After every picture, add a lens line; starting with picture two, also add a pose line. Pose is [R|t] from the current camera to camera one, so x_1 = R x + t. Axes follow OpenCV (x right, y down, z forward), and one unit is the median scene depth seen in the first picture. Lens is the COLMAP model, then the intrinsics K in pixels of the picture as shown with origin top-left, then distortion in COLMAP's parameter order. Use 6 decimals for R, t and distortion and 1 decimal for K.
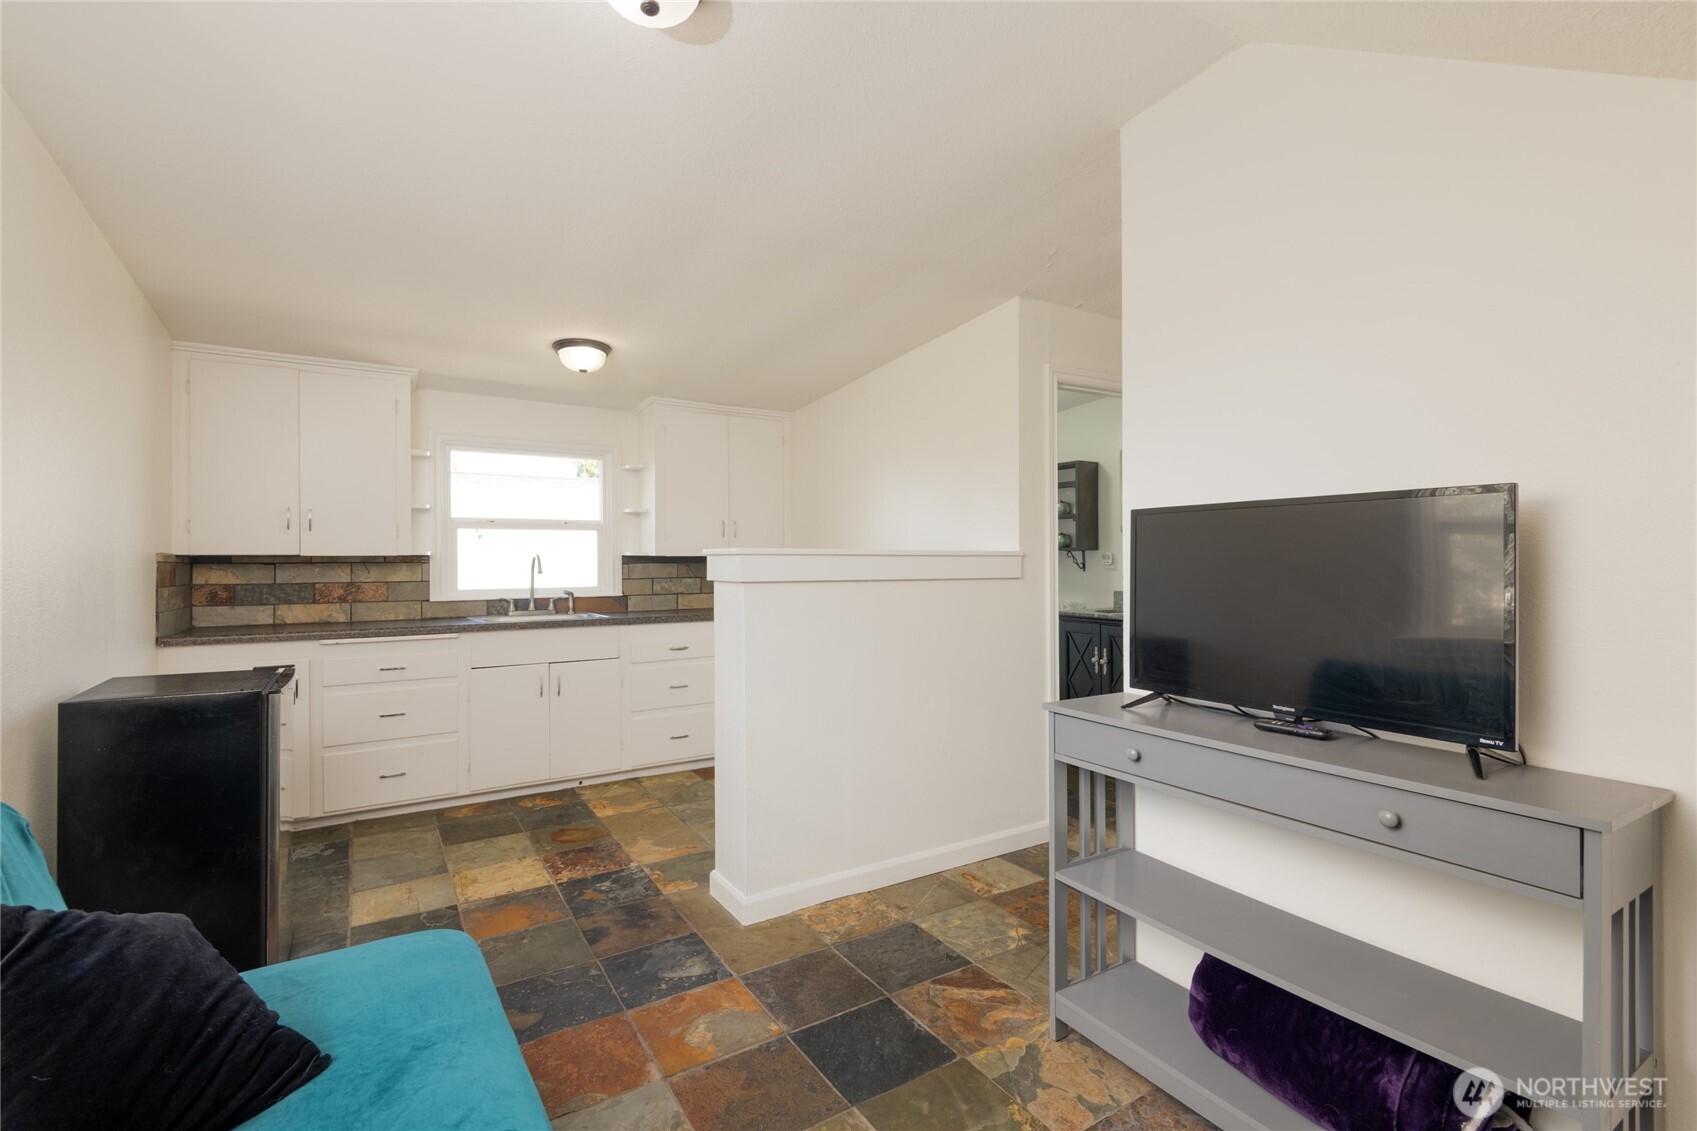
lens RADIAL K [[765.0, 0, 846.2], [0, 765.0, 559.1], [0, 0, 1]] dist [0.023122, -0.000232]
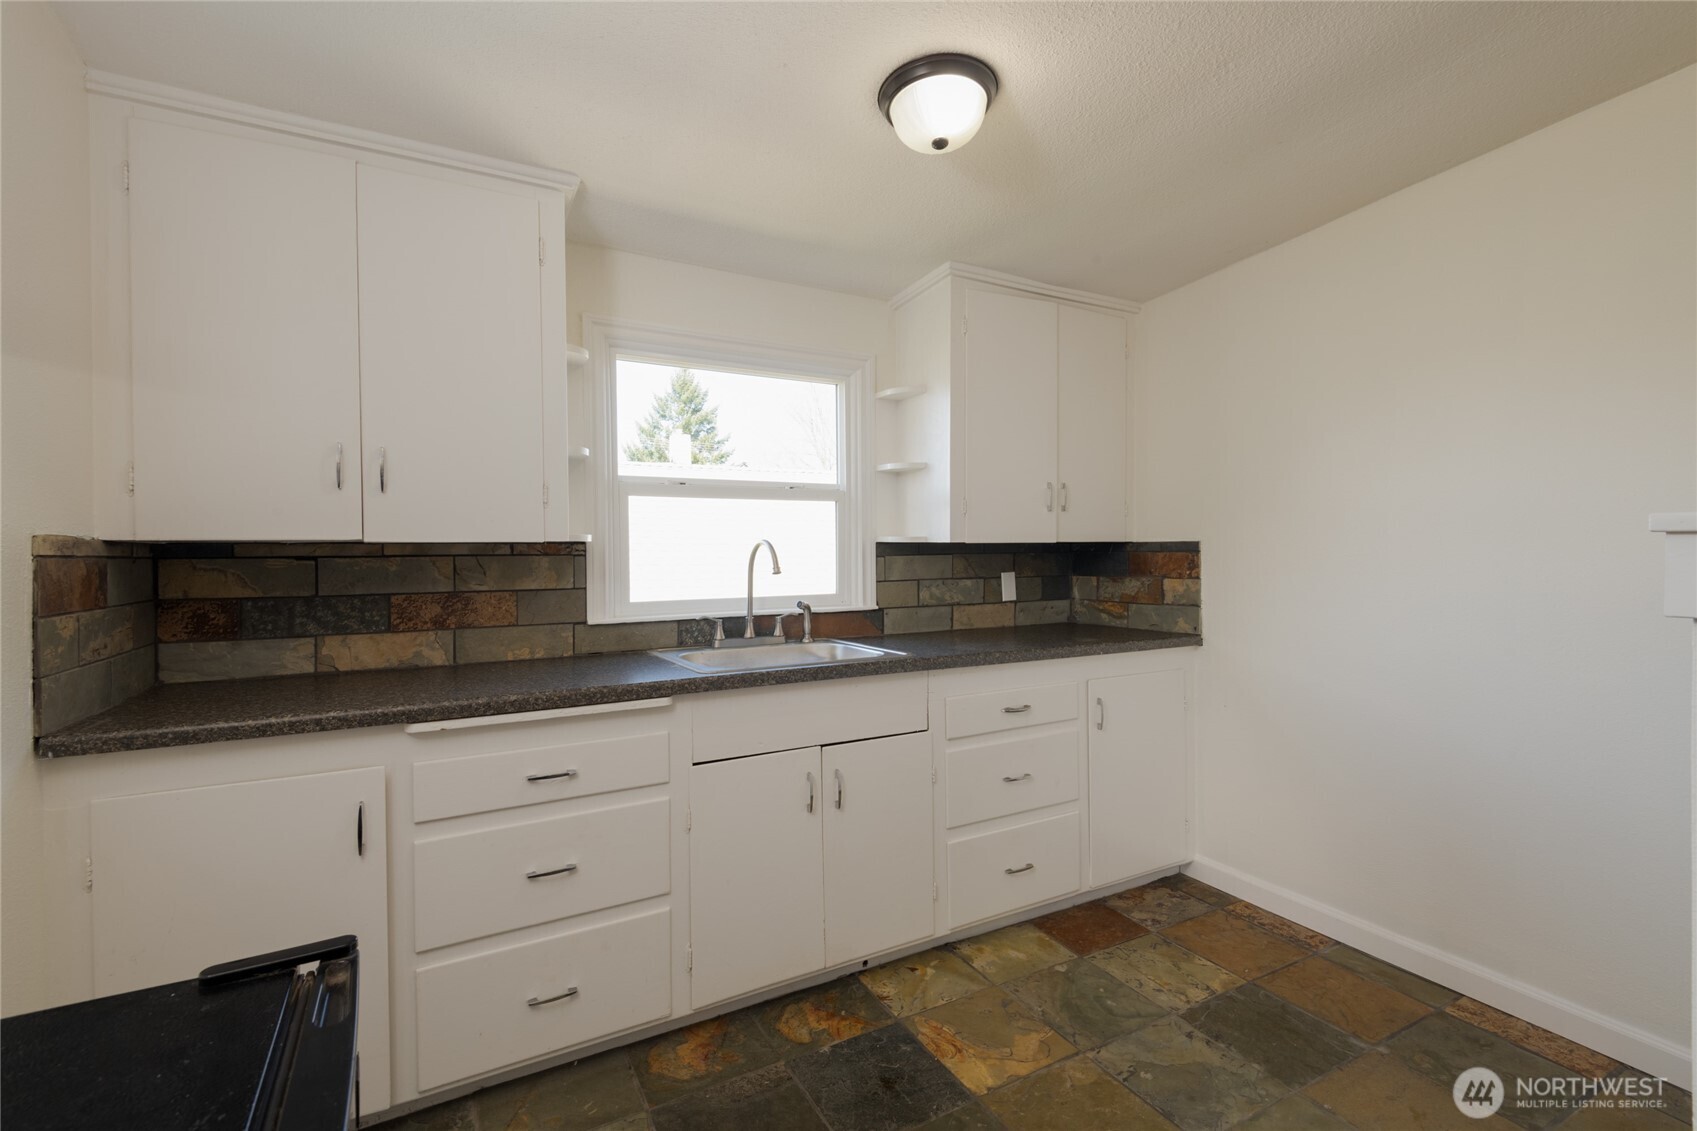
lens RADIAL K [[765.0, 0, 851.6], [0, 765.0, 559.1], [0, 0, 1]] dist [0.023122, -0.000232]
pose [[0.998962, -0.000595, -0.045545, -0.340105], [0.001279, 0.999887, 0.014976, -0.000628], [0.045531, -0.015019, 0.998850, 0.476983]]
